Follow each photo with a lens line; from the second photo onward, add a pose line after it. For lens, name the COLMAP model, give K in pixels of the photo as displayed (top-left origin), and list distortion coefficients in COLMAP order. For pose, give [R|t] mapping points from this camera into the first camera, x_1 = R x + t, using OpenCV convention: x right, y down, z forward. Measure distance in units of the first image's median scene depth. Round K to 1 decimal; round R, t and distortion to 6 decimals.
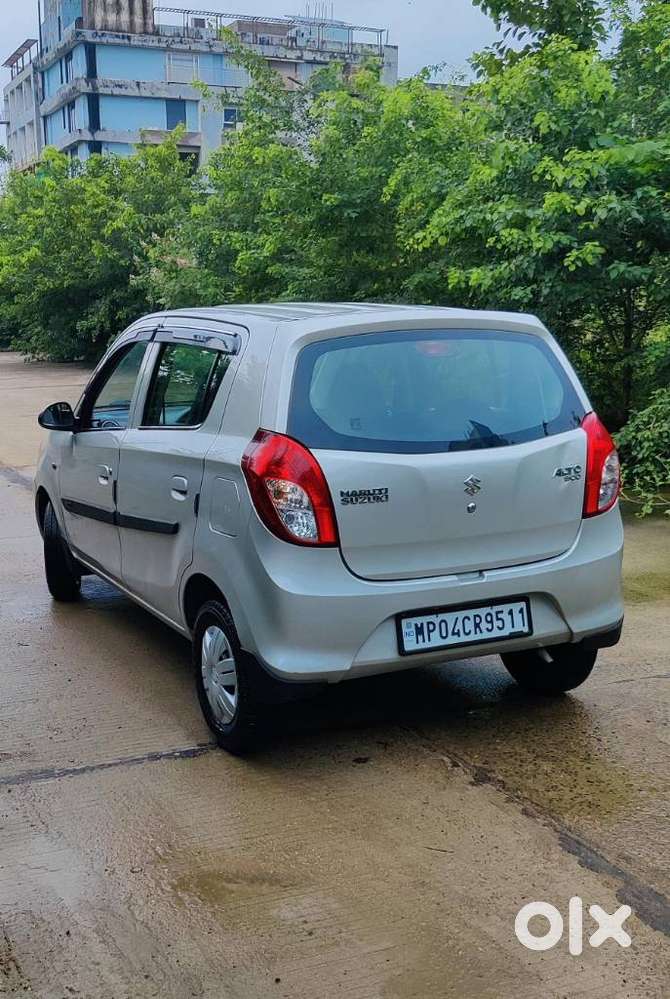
lens RADIAL K [[1232.4, 0, 335.0], [0, 1232.4, 499.5], [0, 0, 1]] dist [-0.019396, 0.023175]
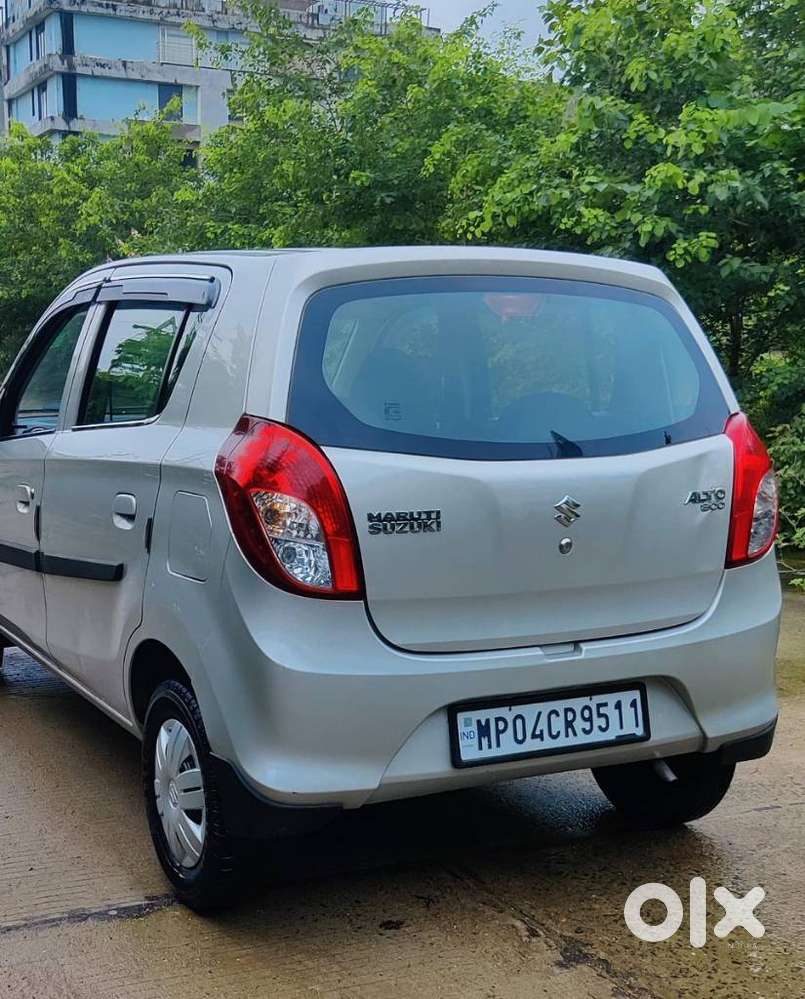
lens RADIAL K [[1418.3, 0, 401.4], [0, 1418.3, 595.4], [0, 0, 1]] dist [0.017323, 0.028790]
pose [[0.999331, 0.017555, 0.032075, -0.001113], [-0.017835, 0.999805, 0.008461, 0.027269], [-0.031920, -0.009027, 0.999450, 0.232619]]
